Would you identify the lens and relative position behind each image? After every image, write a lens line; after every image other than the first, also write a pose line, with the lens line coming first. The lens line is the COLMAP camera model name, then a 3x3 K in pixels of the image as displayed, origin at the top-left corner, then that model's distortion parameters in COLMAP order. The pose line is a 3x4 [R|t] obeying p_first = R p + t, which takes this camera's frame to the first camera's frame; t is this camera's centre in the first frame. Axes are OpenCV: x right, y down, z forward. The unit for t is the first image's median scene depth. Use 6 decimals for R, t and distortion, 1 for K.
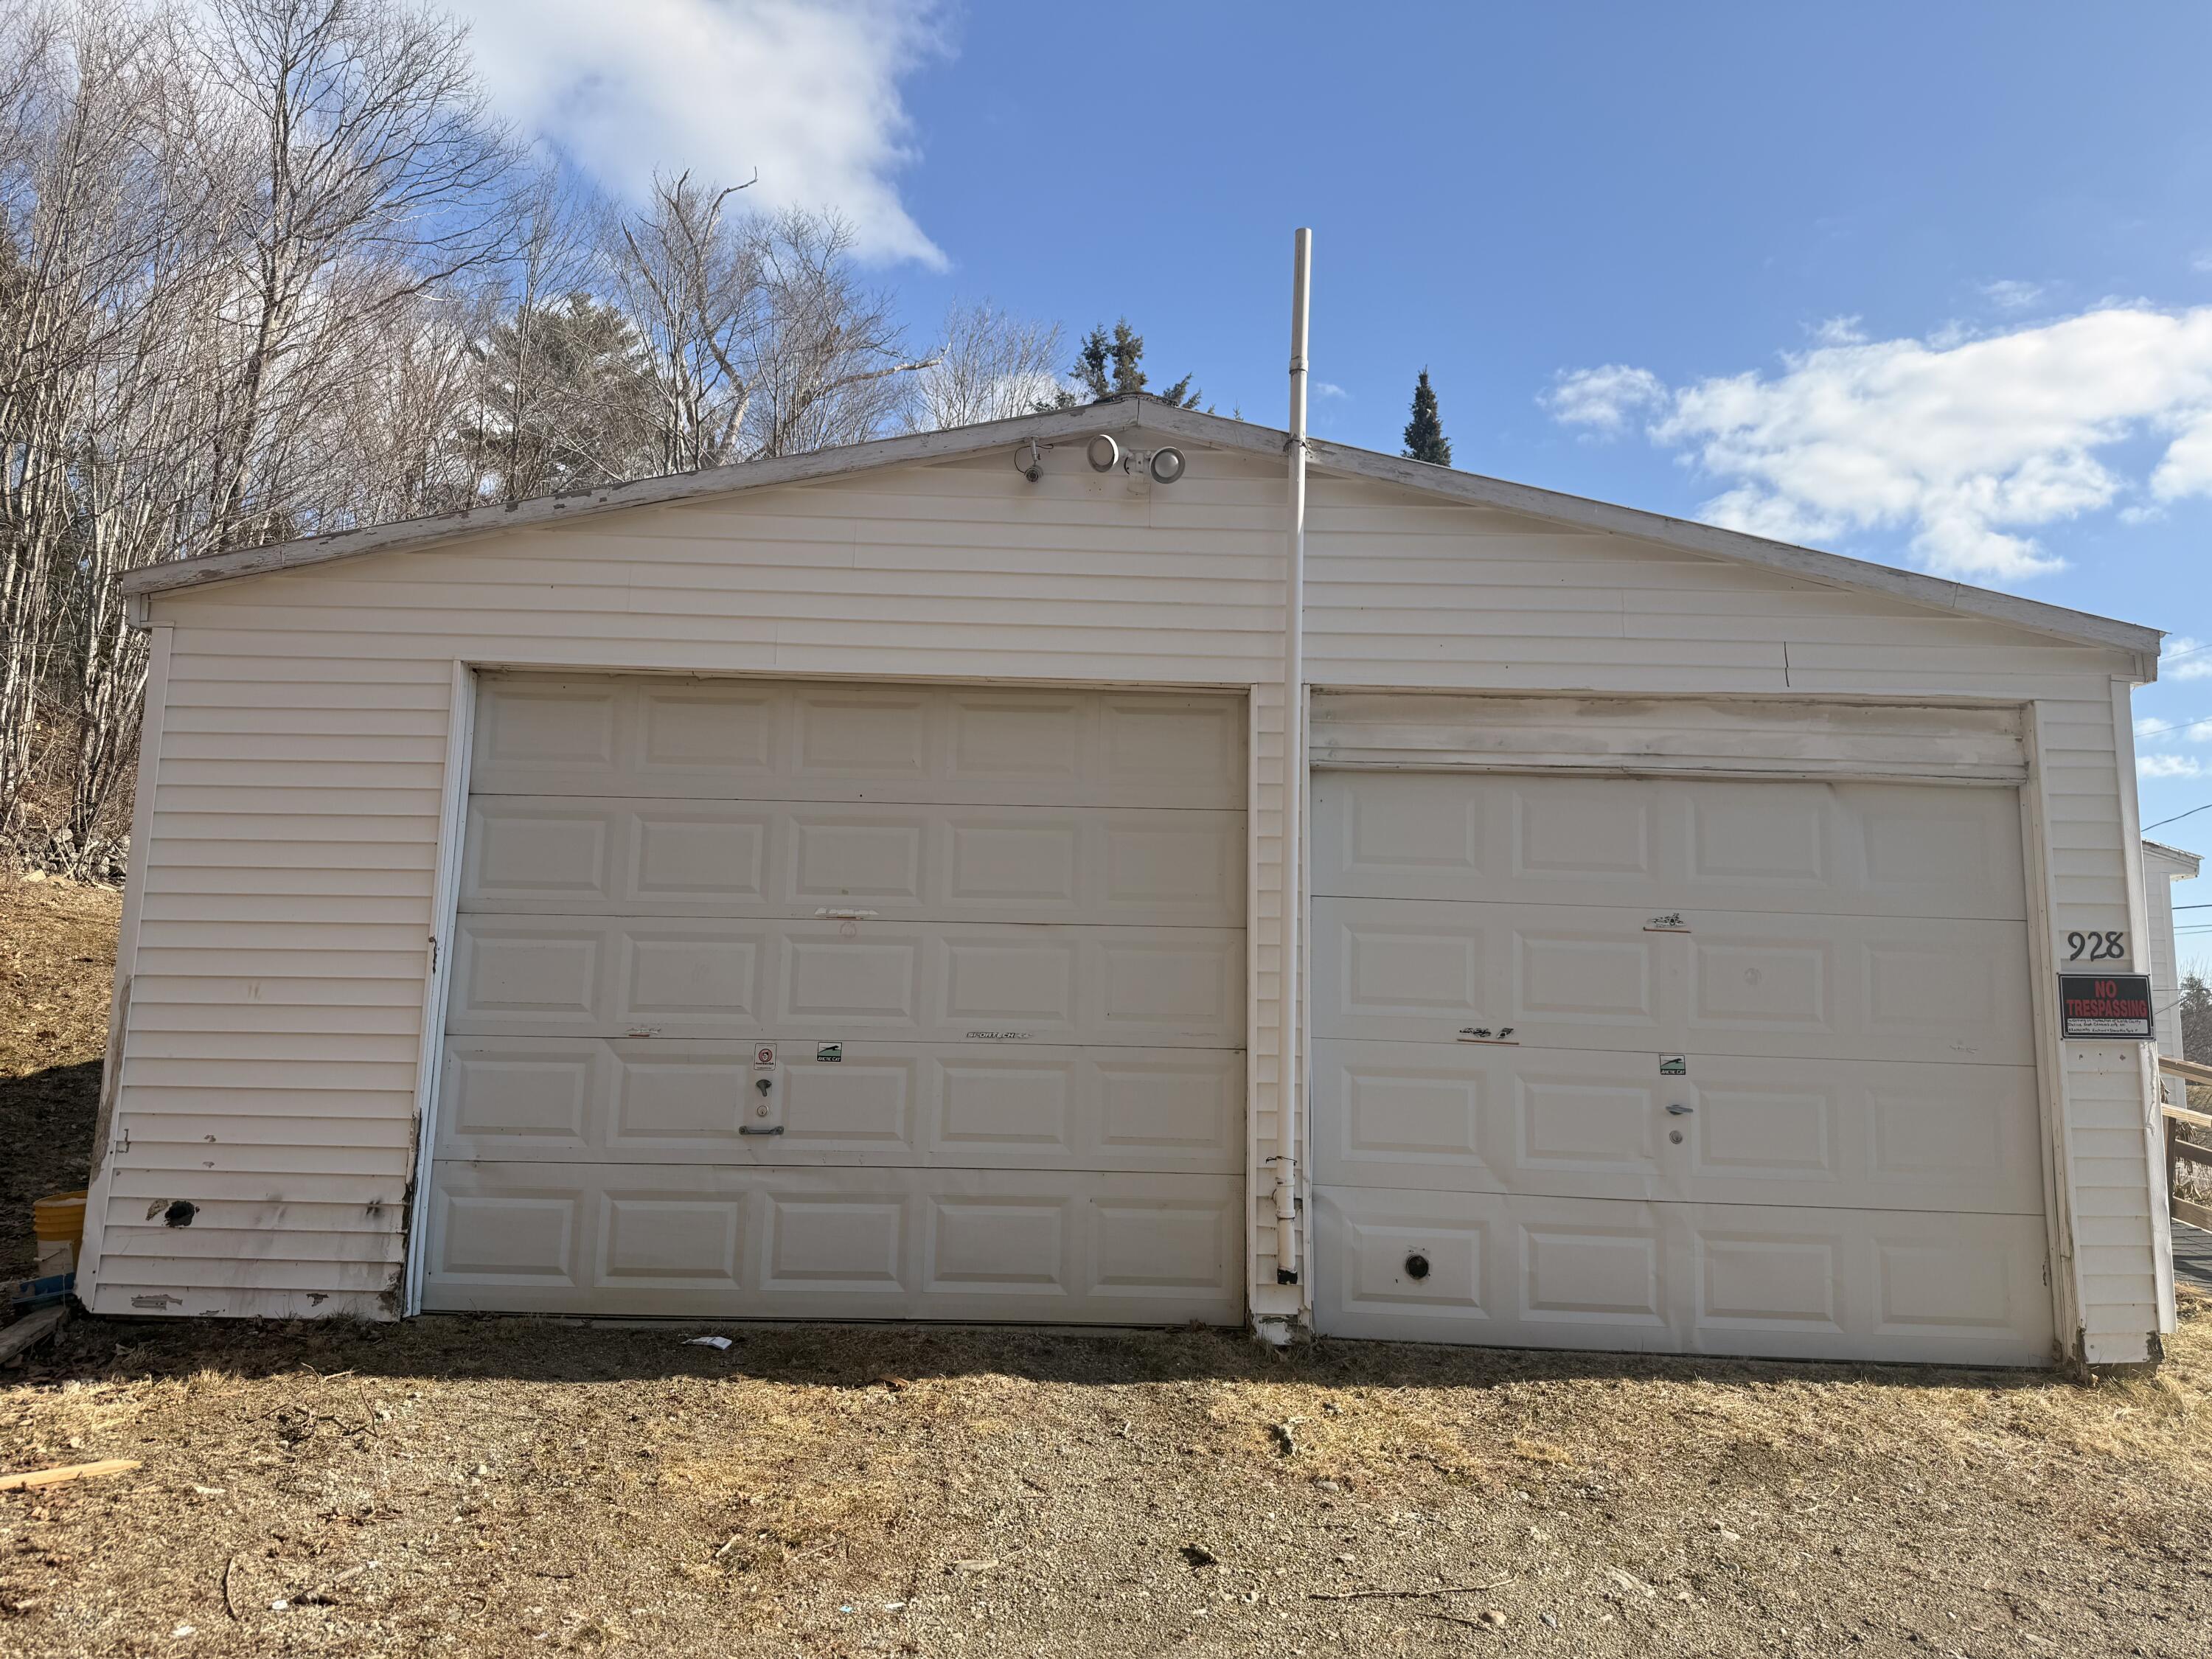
lens RADIAL K [[1535.7, 0, 1111.7], [0, 1535.7, 826.7], [0, 0, 1]] dist [0.070859, -0.084602]
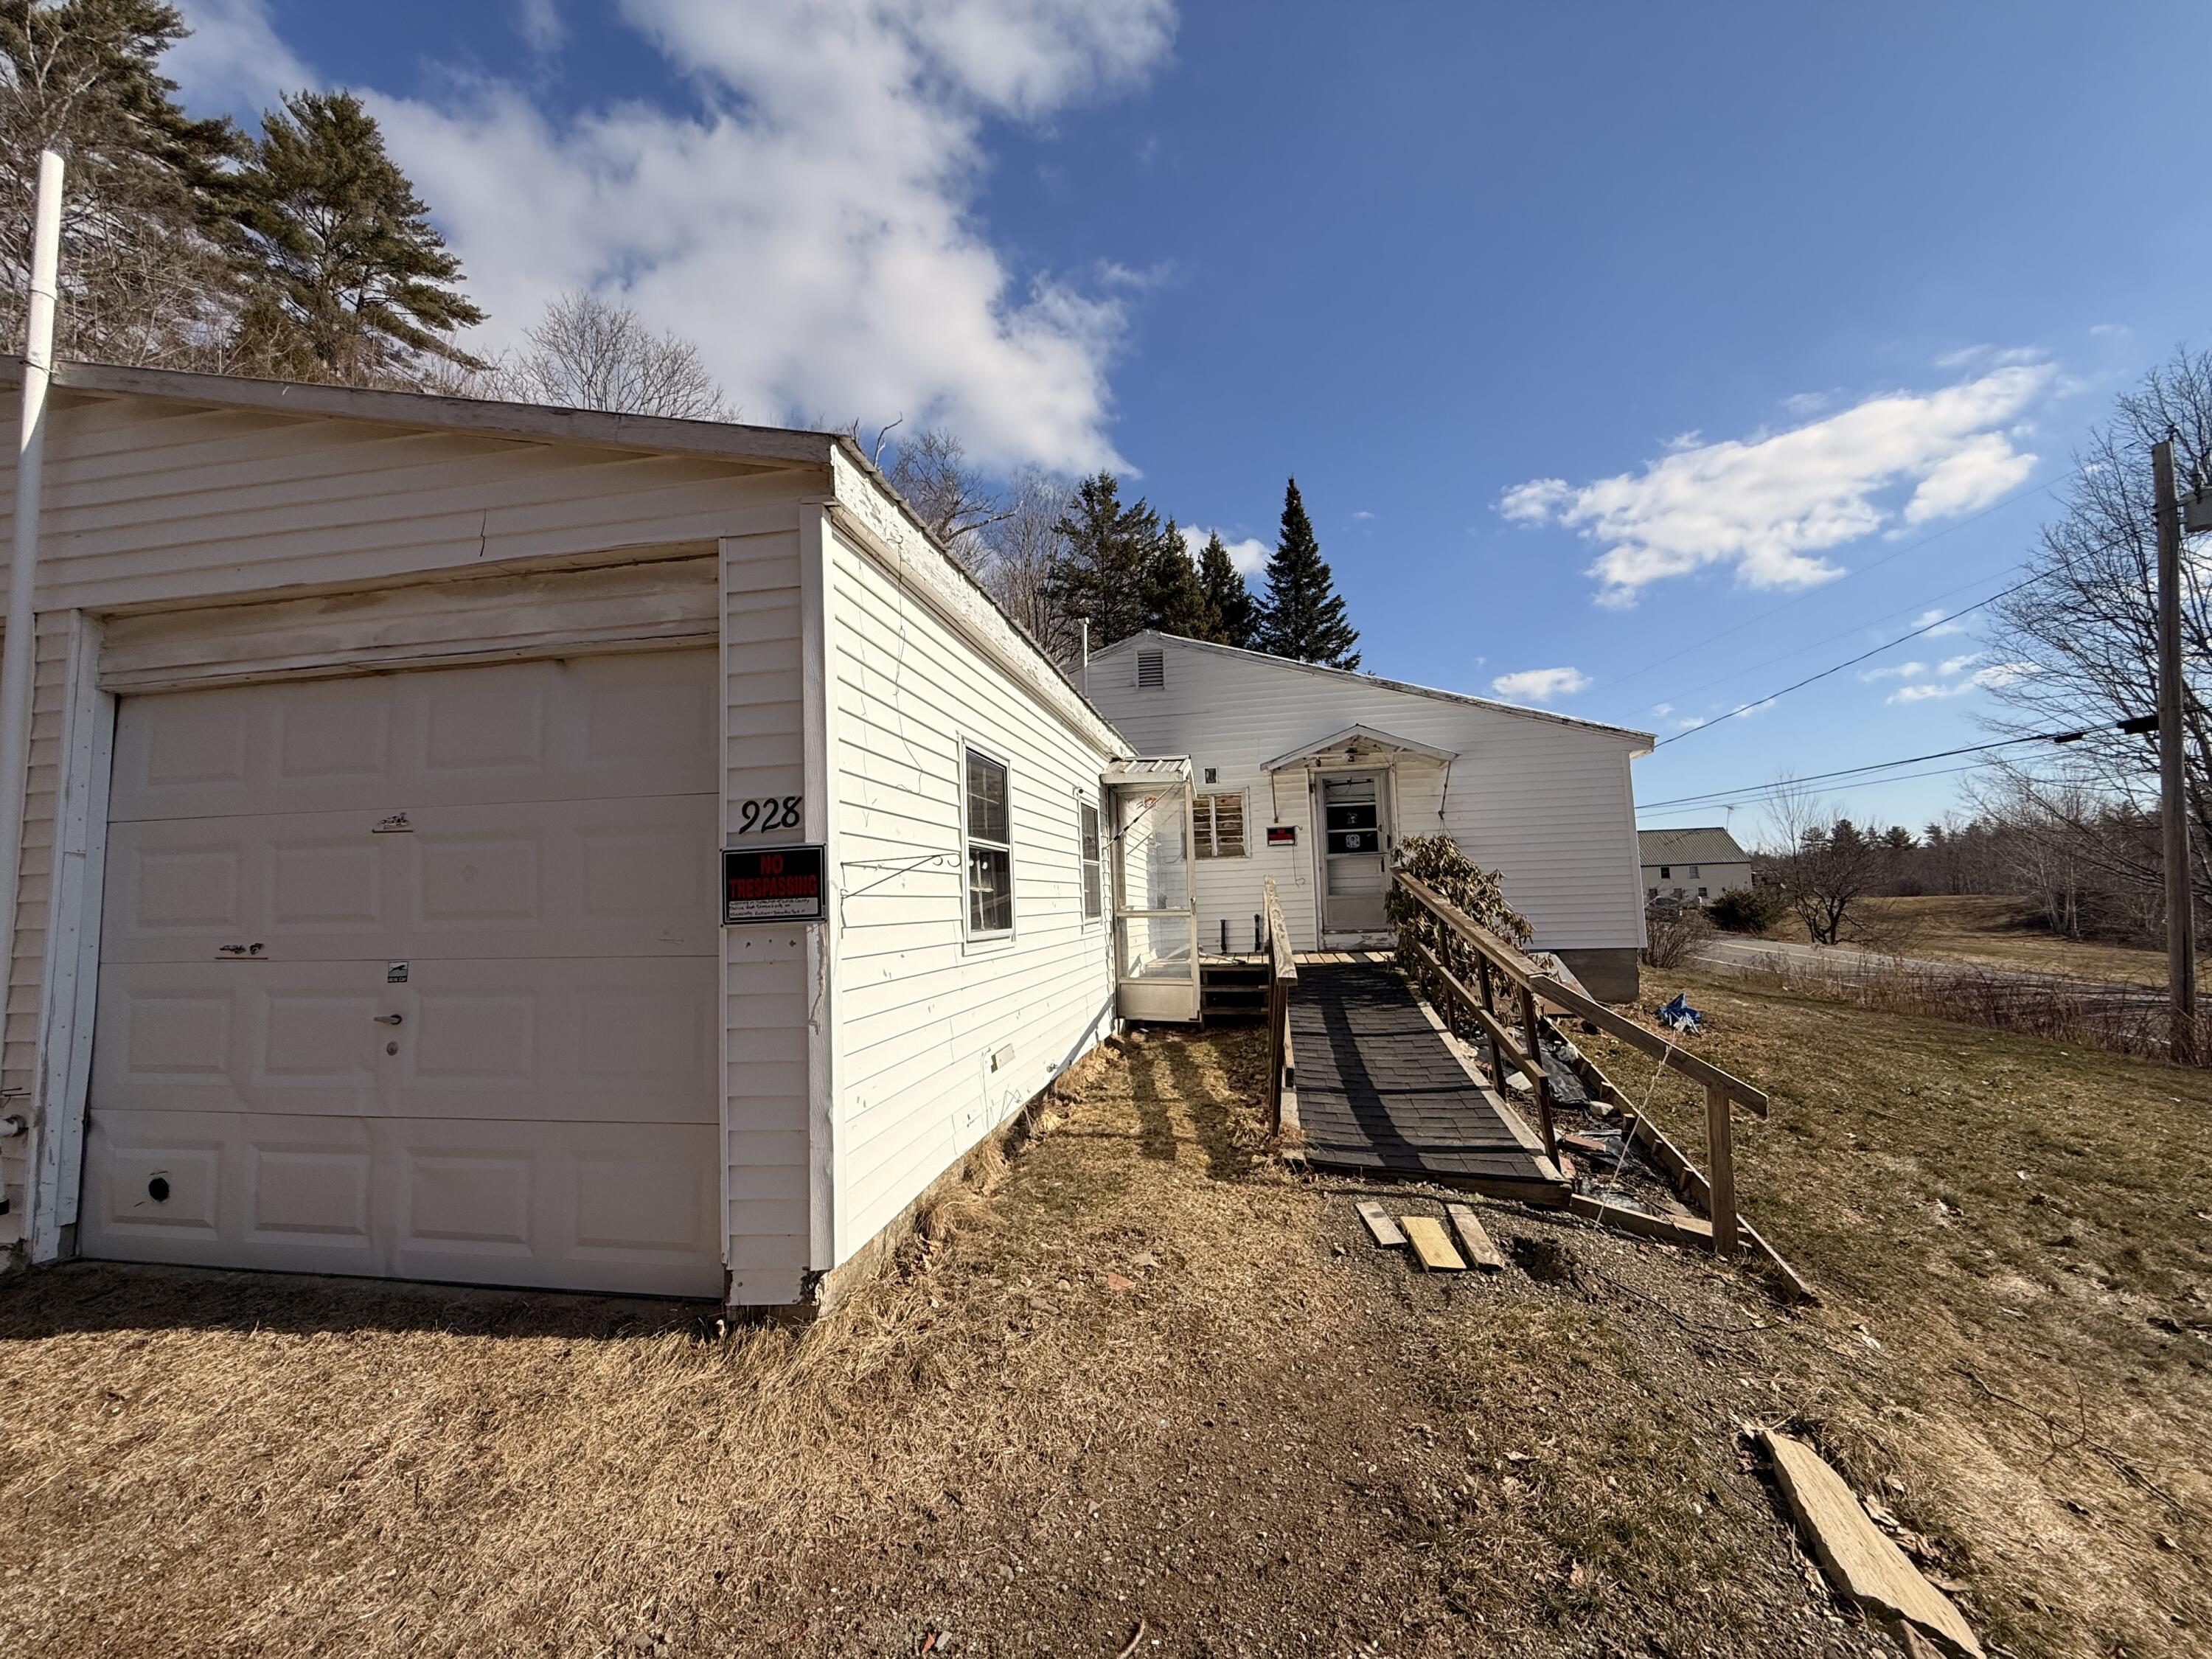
lens RADIAL K [[868.9, 0, 1104.5], [0, 868.9, 831.6], [0, 0, 1]] dist [0.000987, -0.000571]
pose [[0.984320, -0.068575, -0.162517, 0.880489], [0.076379, 0.996183, 0.042260, 0.078745], [0.158999, -0.054010, 0.985800, 0.551431]]
